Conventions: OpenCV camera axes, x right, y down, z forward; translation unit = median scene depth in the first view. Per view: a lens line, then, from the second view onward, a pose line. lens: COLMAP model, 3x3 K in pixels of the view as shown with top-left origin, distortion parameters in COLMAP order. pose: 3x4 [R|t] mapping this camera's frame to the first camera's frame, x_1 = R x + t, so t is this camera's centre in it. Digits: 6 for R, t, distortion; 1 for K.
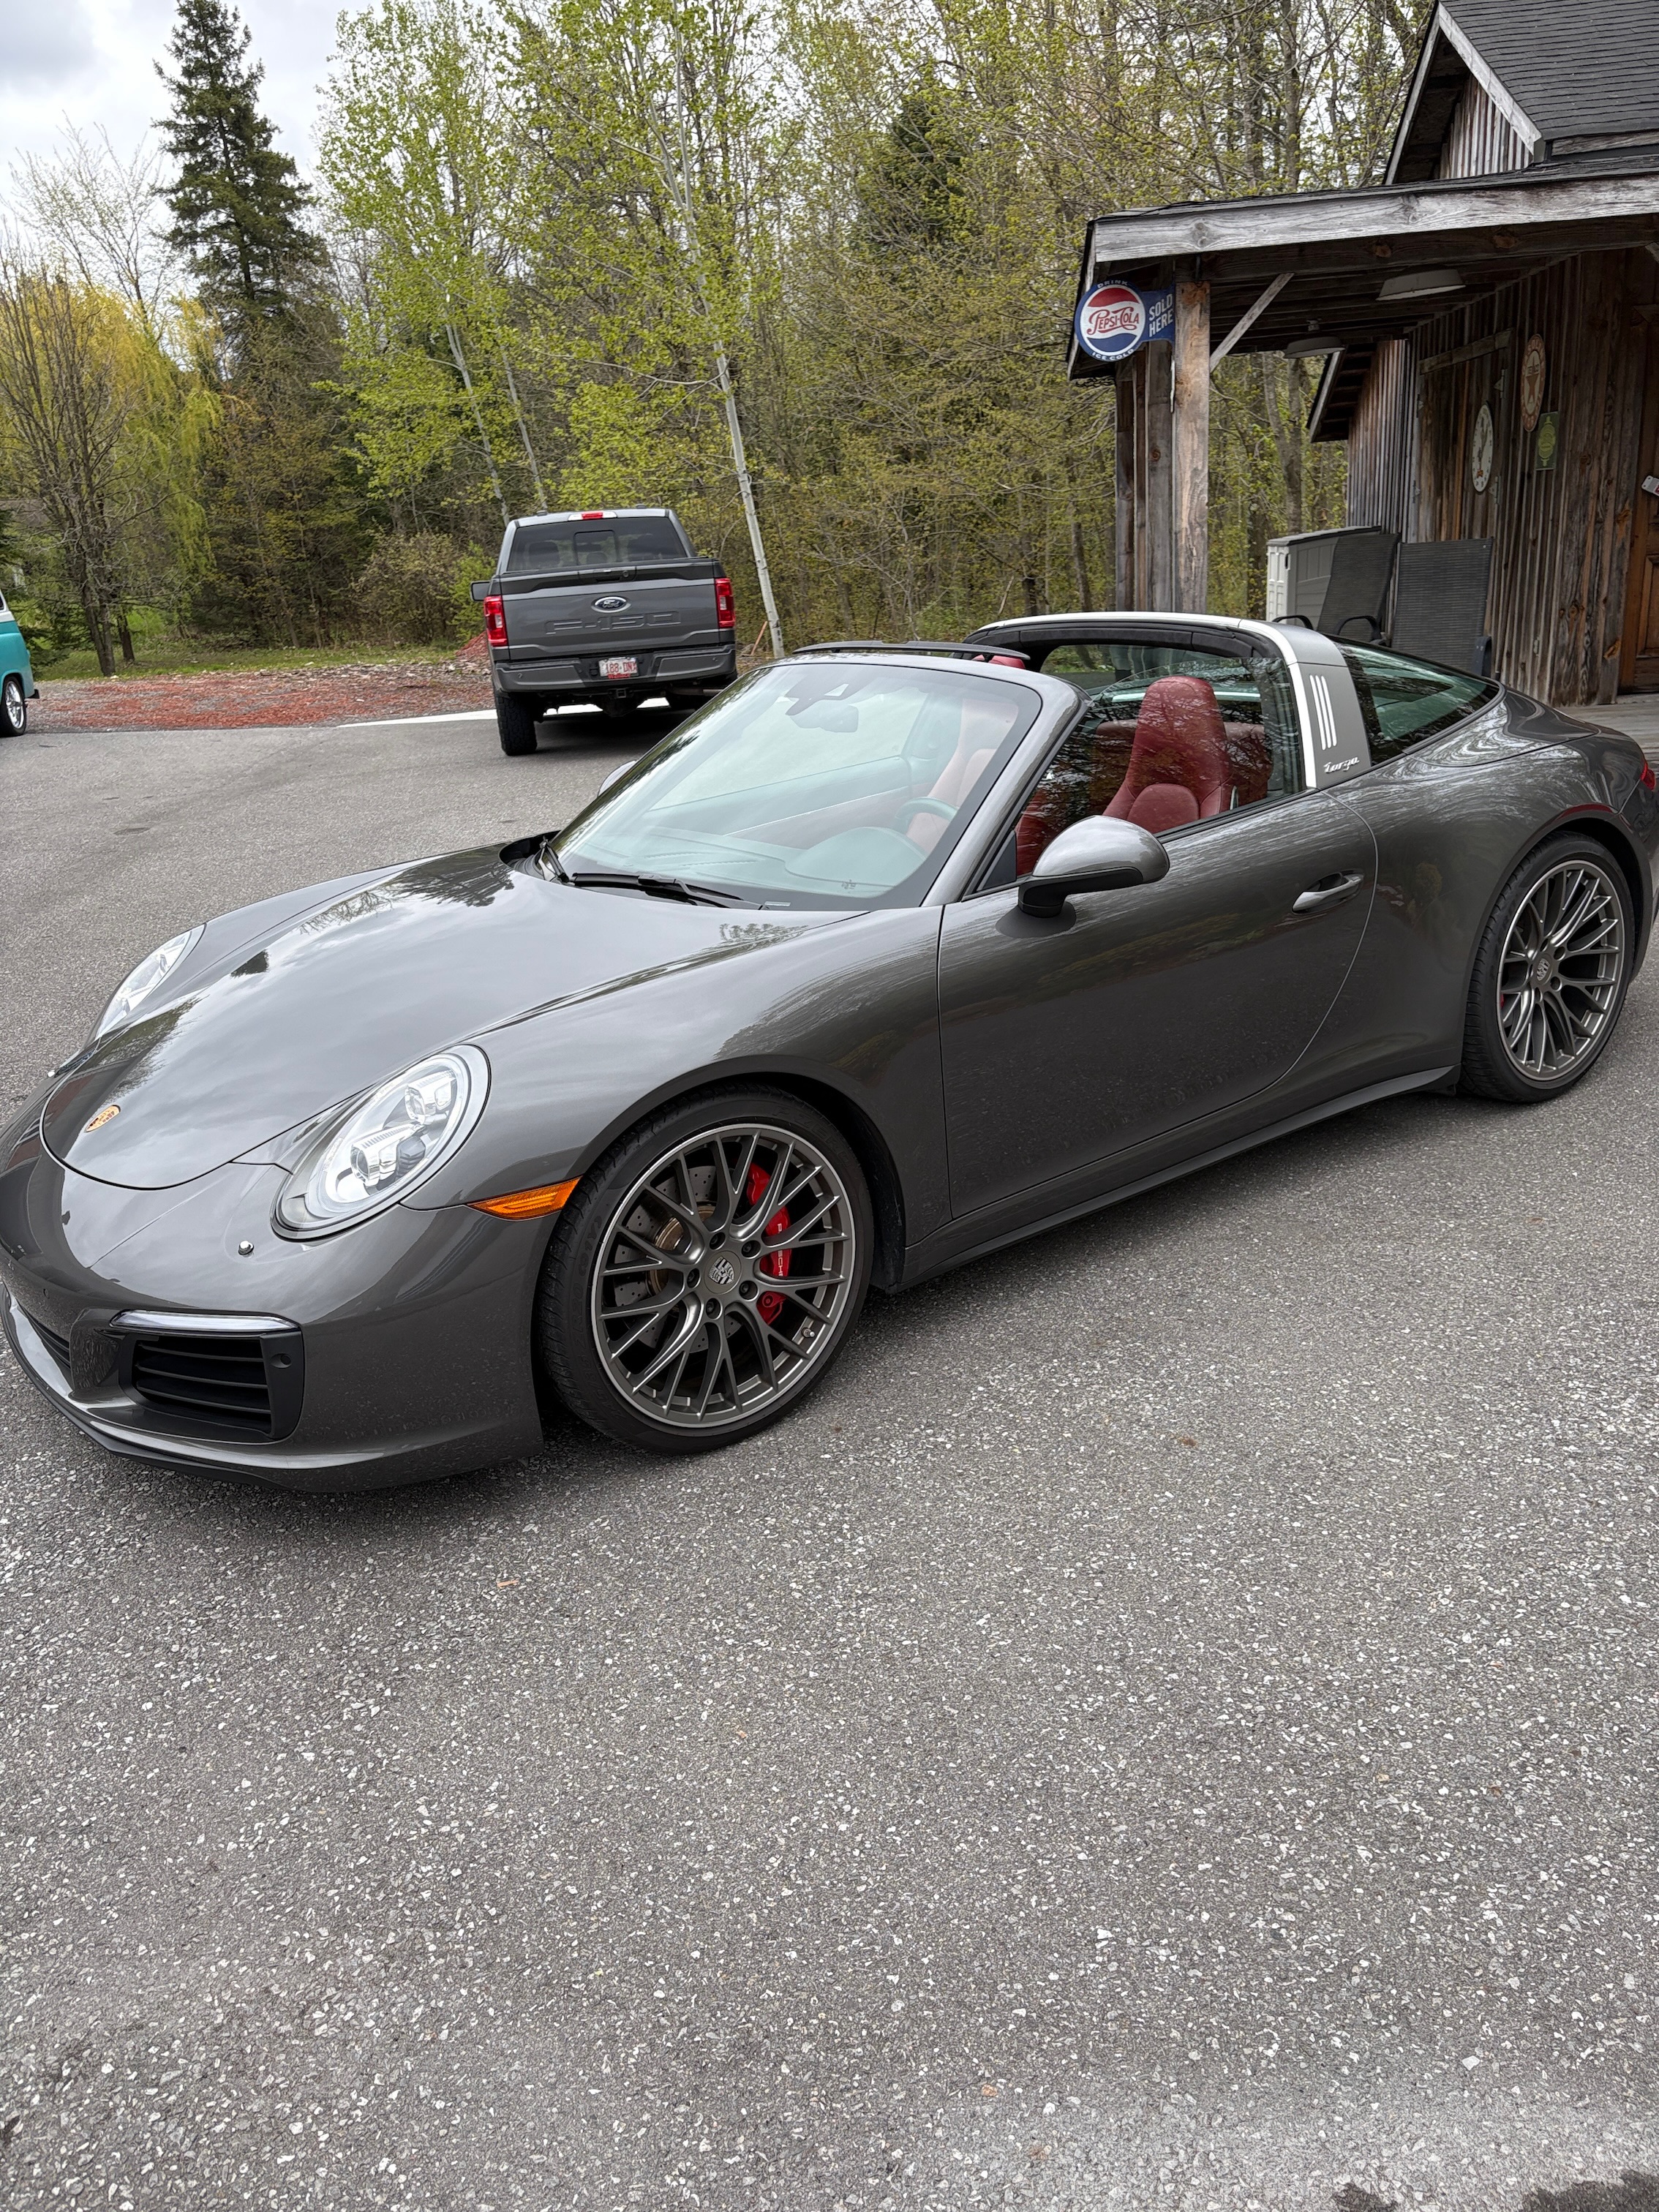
lens RADIAL K [[1685.3, 0, 821.7], [0, 1685.3, 1106.2], [0, 0, 1]] dist [0.060046, -0.068271]
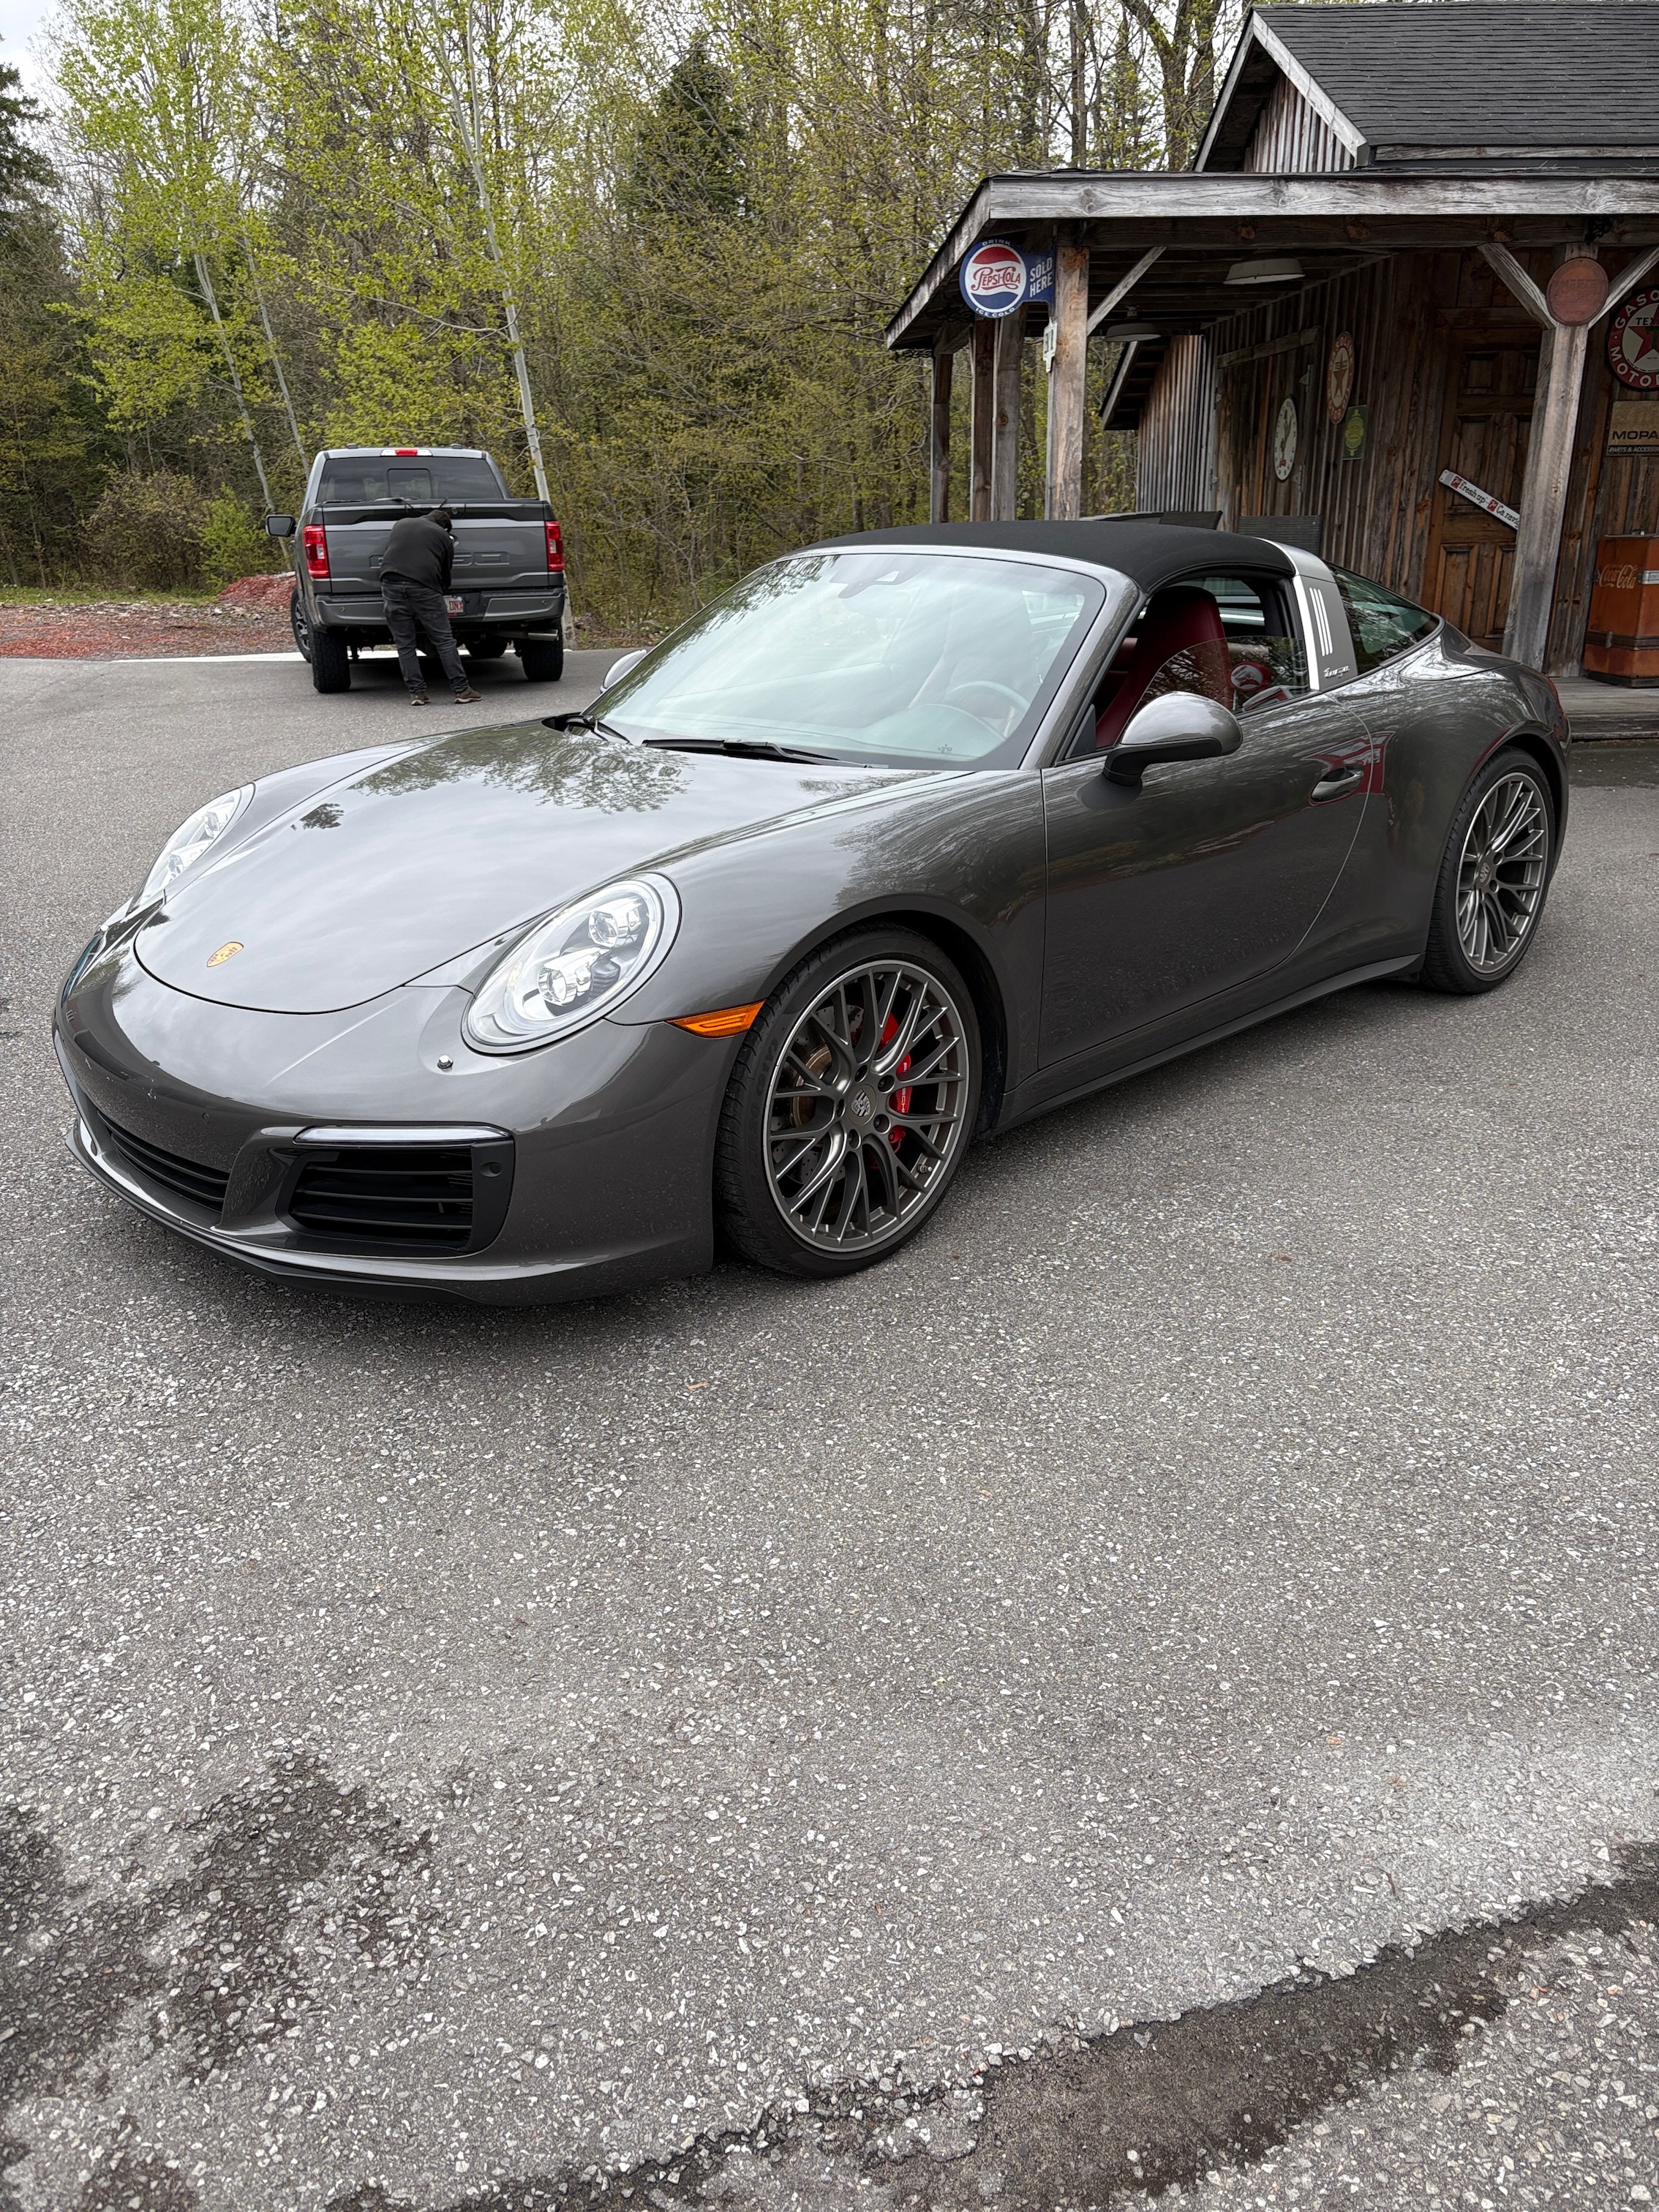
lens RADIAL K [[1685.3, 0, 829.1], [0, 1685.3, 1099.5], [0, 0, 1]] dist [0.060046, -0.068271]
pose [[0.987219, 0.002898, 0.159343, -0.101858], [-0.003816, 0.999978, 0.005461, 0.037097], [-0.159324, -0.005999, 0.987208, -0.012953]]
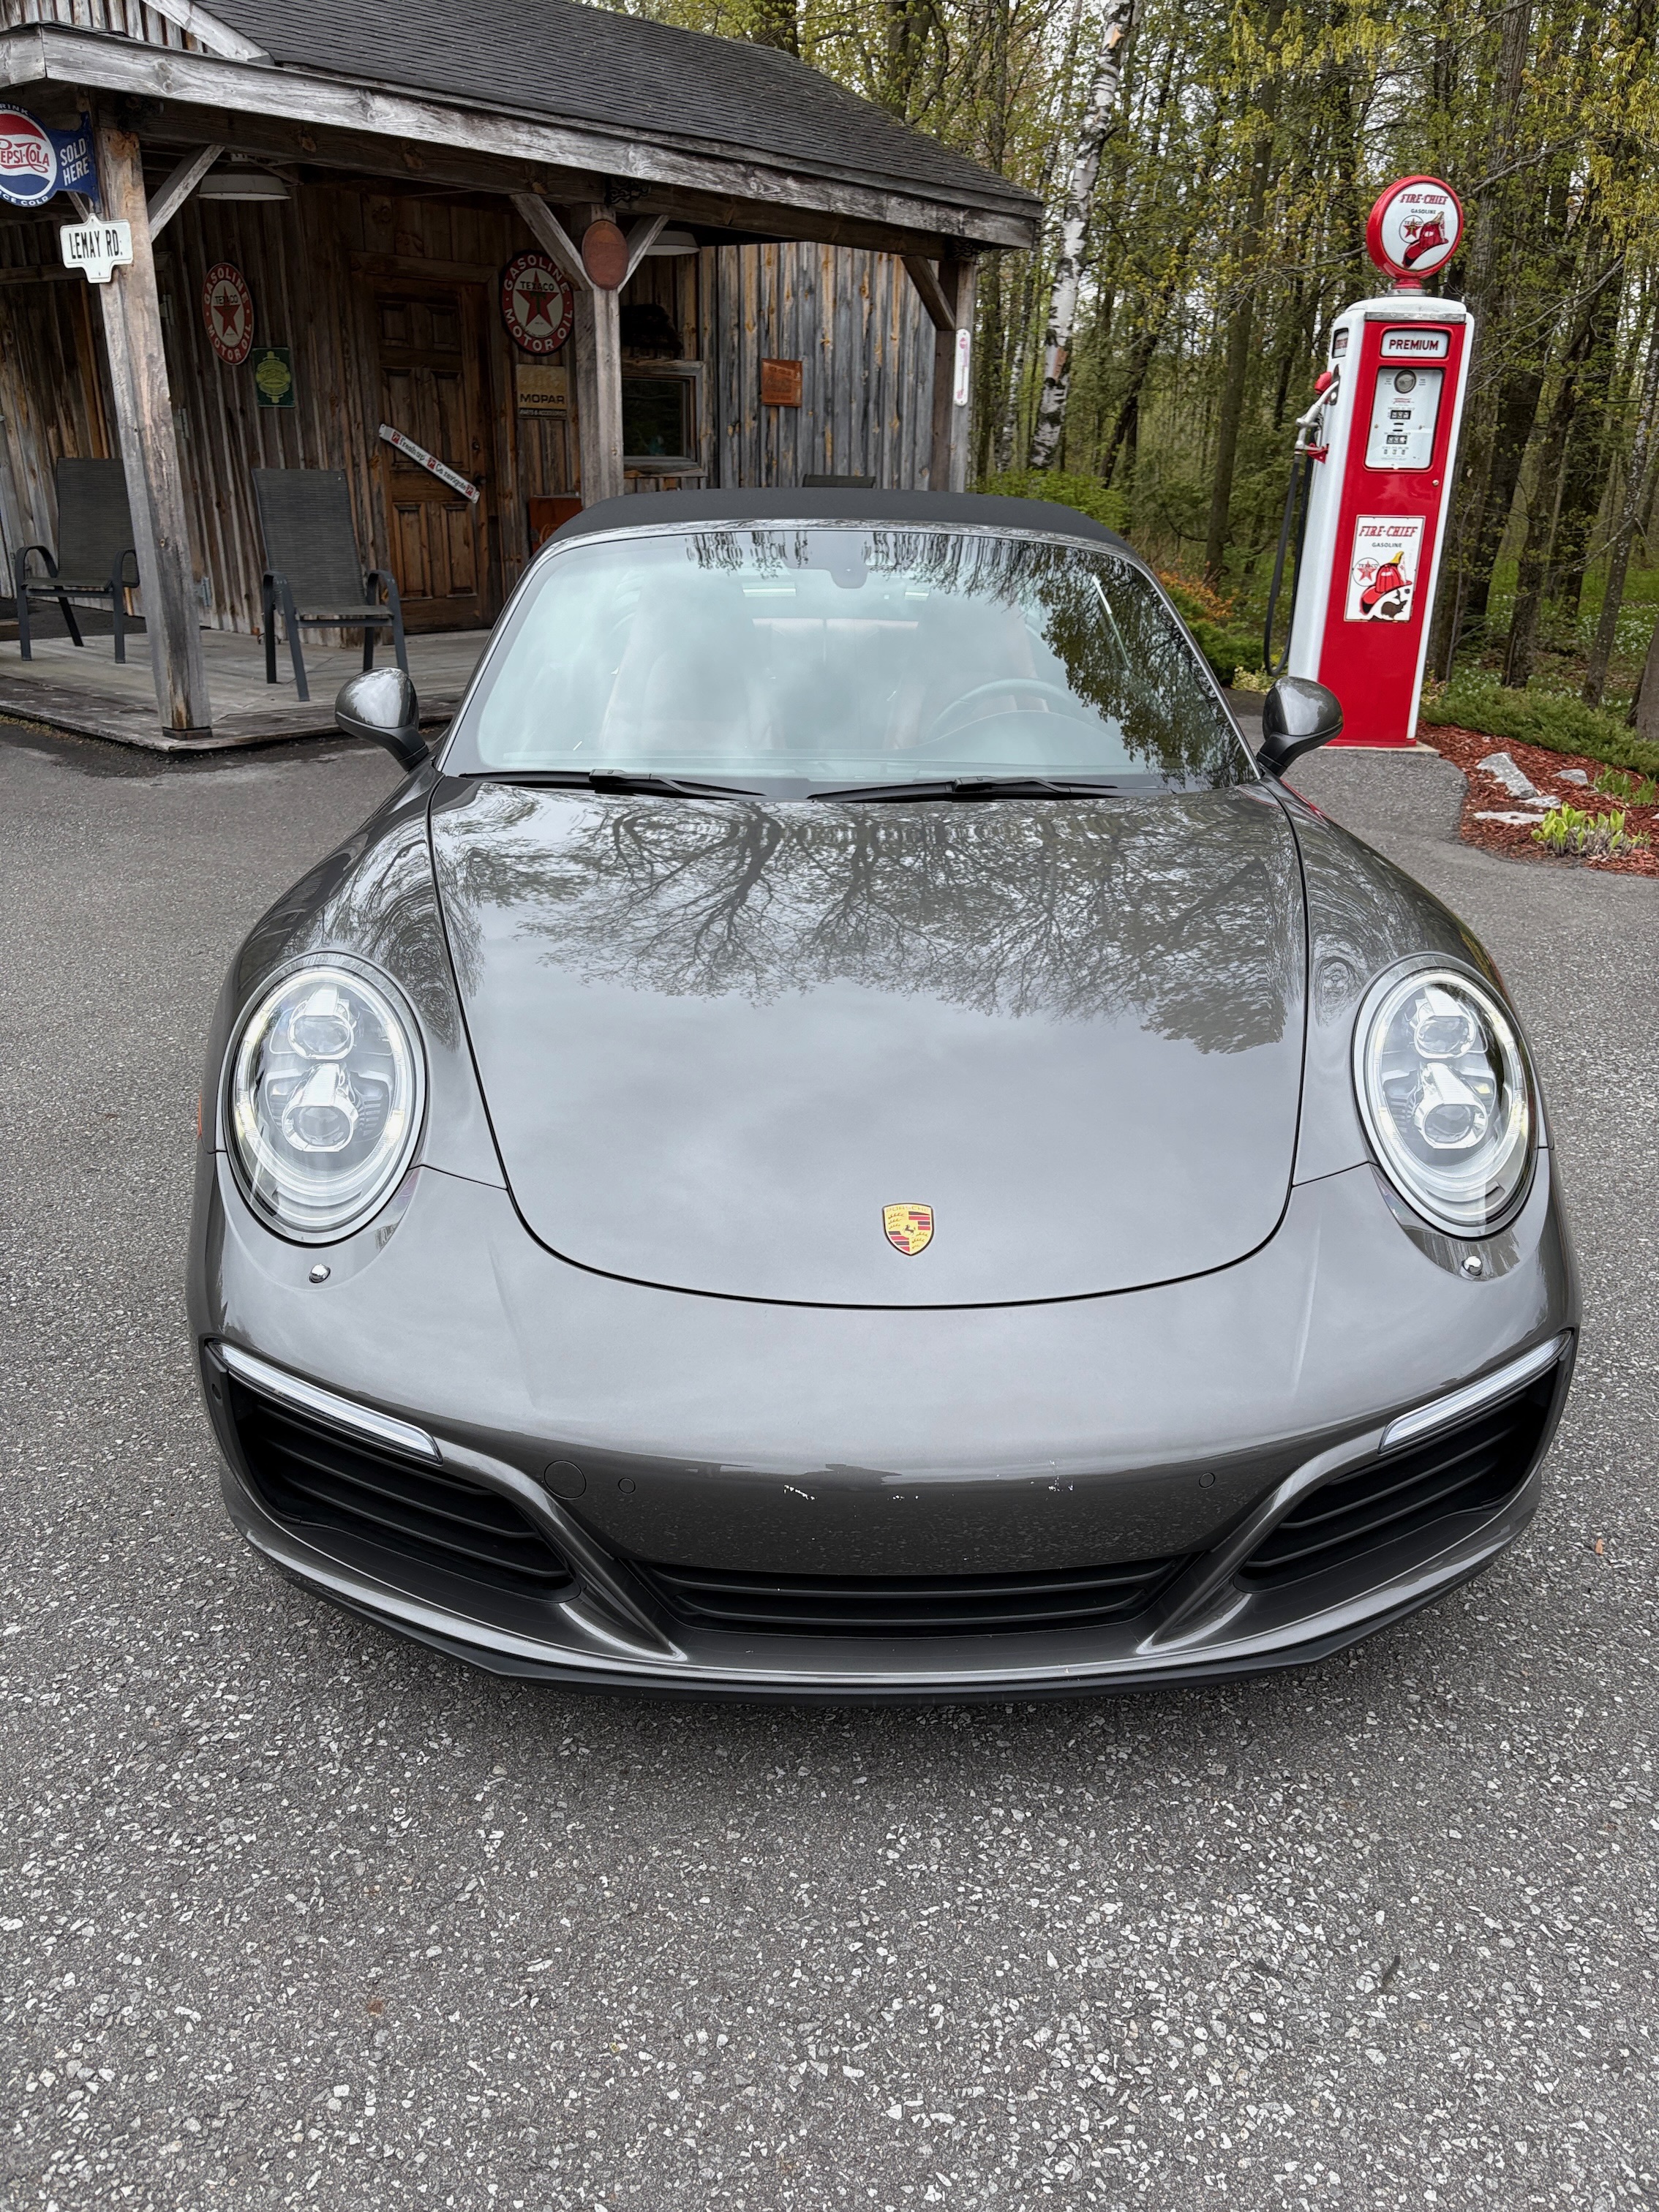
lens RADIAL K [[1685.3, 0, 827.1], [0, 1685.3, 1104.7], [0, 0, 1]] dist [0.060046, -0.068271]
pose [[0.570174, -0.222227, 0.790896, -0.380920], [0.212749, 0.969818, 0.119126, -0.044363], [-0.793499, 0.100339, 0.600243, 0.279753]]
